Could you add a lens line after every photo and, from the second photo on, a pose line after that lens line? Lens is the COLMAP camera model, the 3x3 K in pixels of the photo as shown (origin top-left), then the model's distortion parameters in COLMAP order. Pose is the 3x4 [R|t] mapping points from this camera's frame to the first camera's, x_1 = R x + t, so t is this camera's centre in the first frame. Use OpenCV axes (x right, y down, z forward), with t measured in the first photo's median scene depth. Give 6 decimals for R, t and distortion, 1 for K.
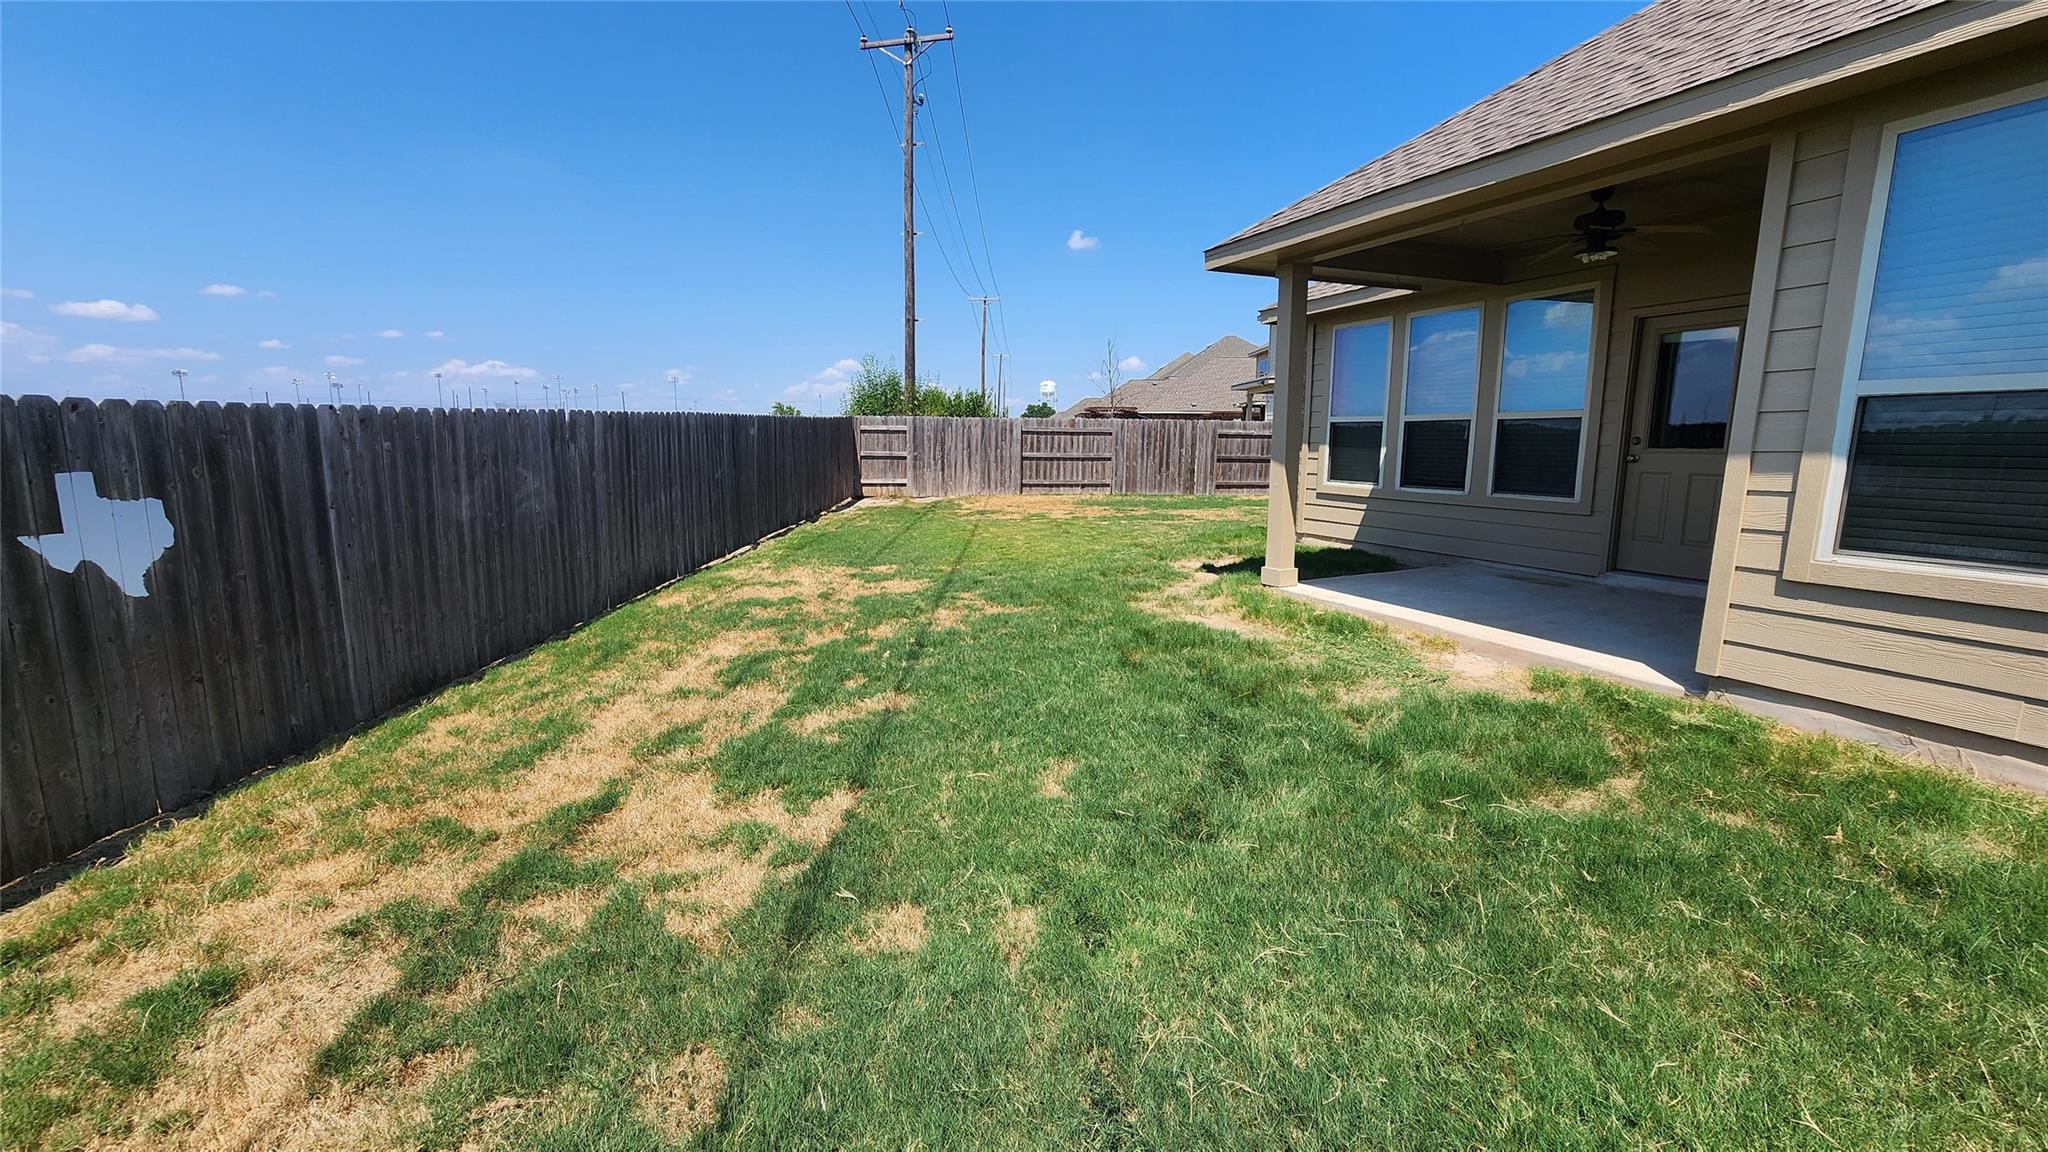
lens RADIAL K [[835.2, 0, 1019.7], [0, 835.2, 574.8], [0, 0, 1]] dist [-0.003441, 0.001698]
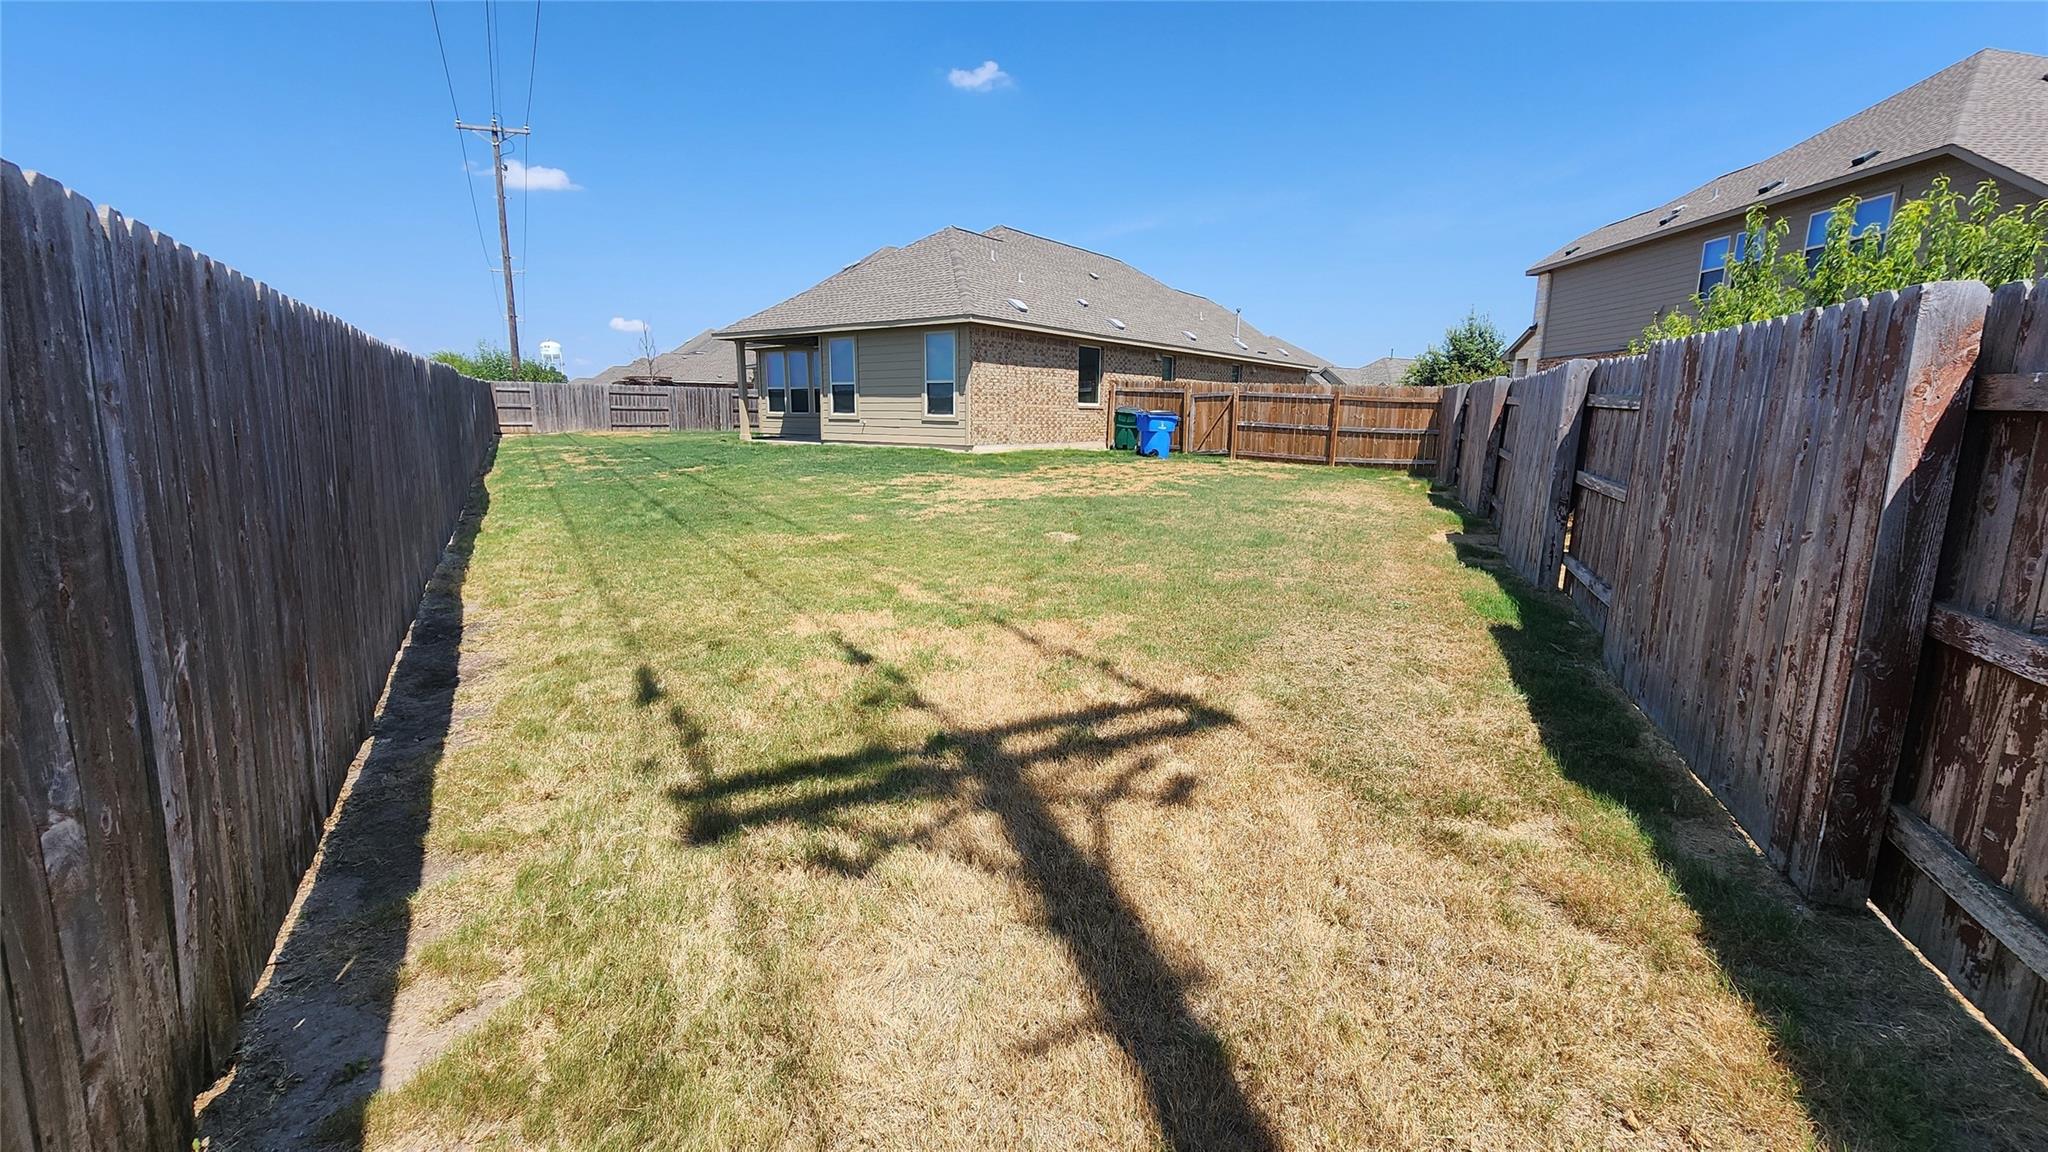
lens RADIAL K [[835.2, 0, 1022.7], [0, 835.2, 579.4], [0, 0, 1]] dist [-0.003441, 0.001698]
pose [[0.858912, -0.095785, 0.503086, -0.158685], [0.075878, 0.995313, 0.059957, 0.157123], [-0.506471, -0.013325, 0.862154, -0.833102]]
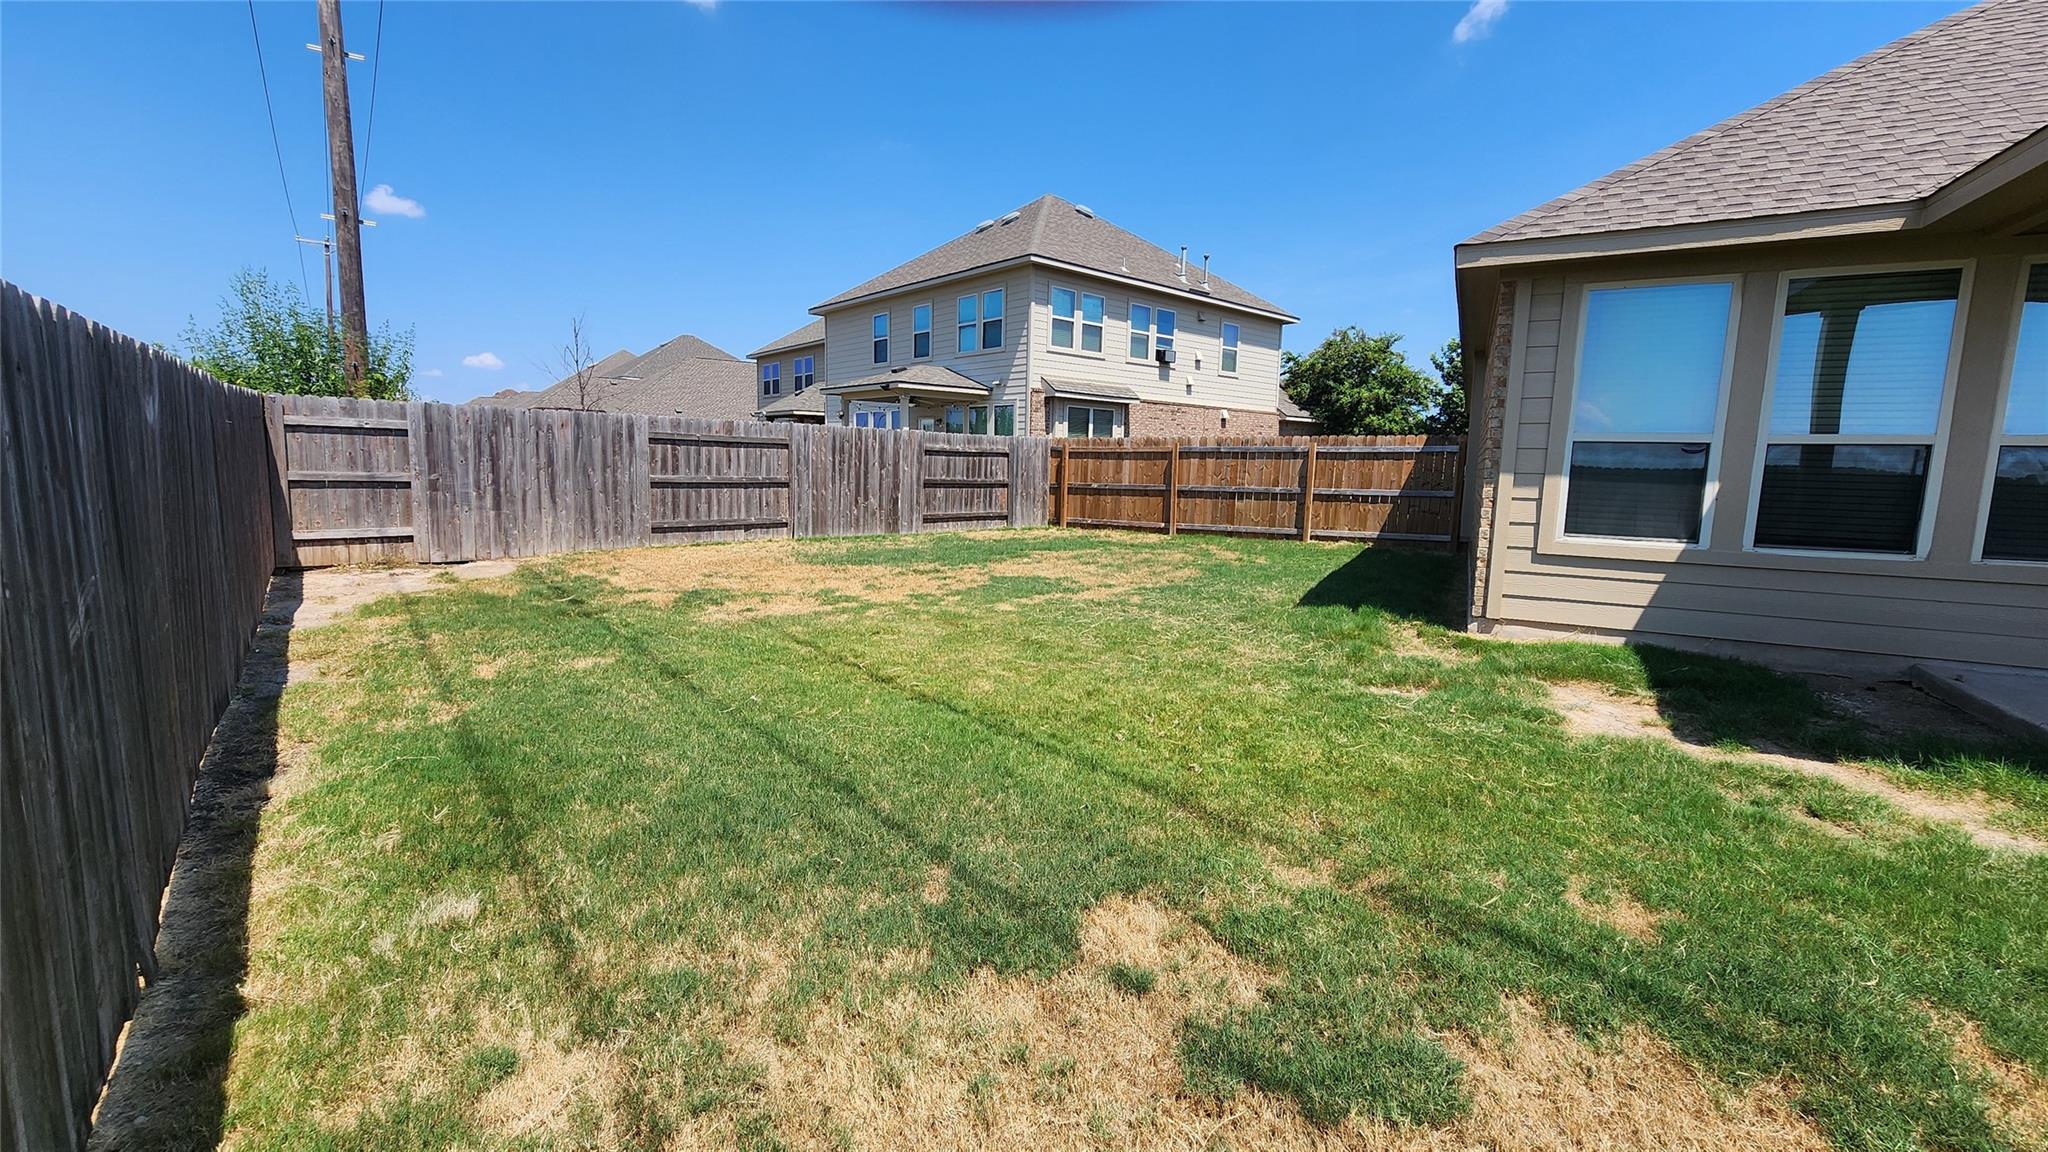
lens RADIAL K [[835.2, 0, 1026.1], [0, 835.2, 579.9], [0, 0, 1]] dist [-0.003441, 0.001698]
pose [[0.770946, -0.076579, 0.632279, -0.167733], [0.082600, 0.996383, 0.019962, -0.061916], [-0.631521, 0.036837, 0.774483, 0.380943]]
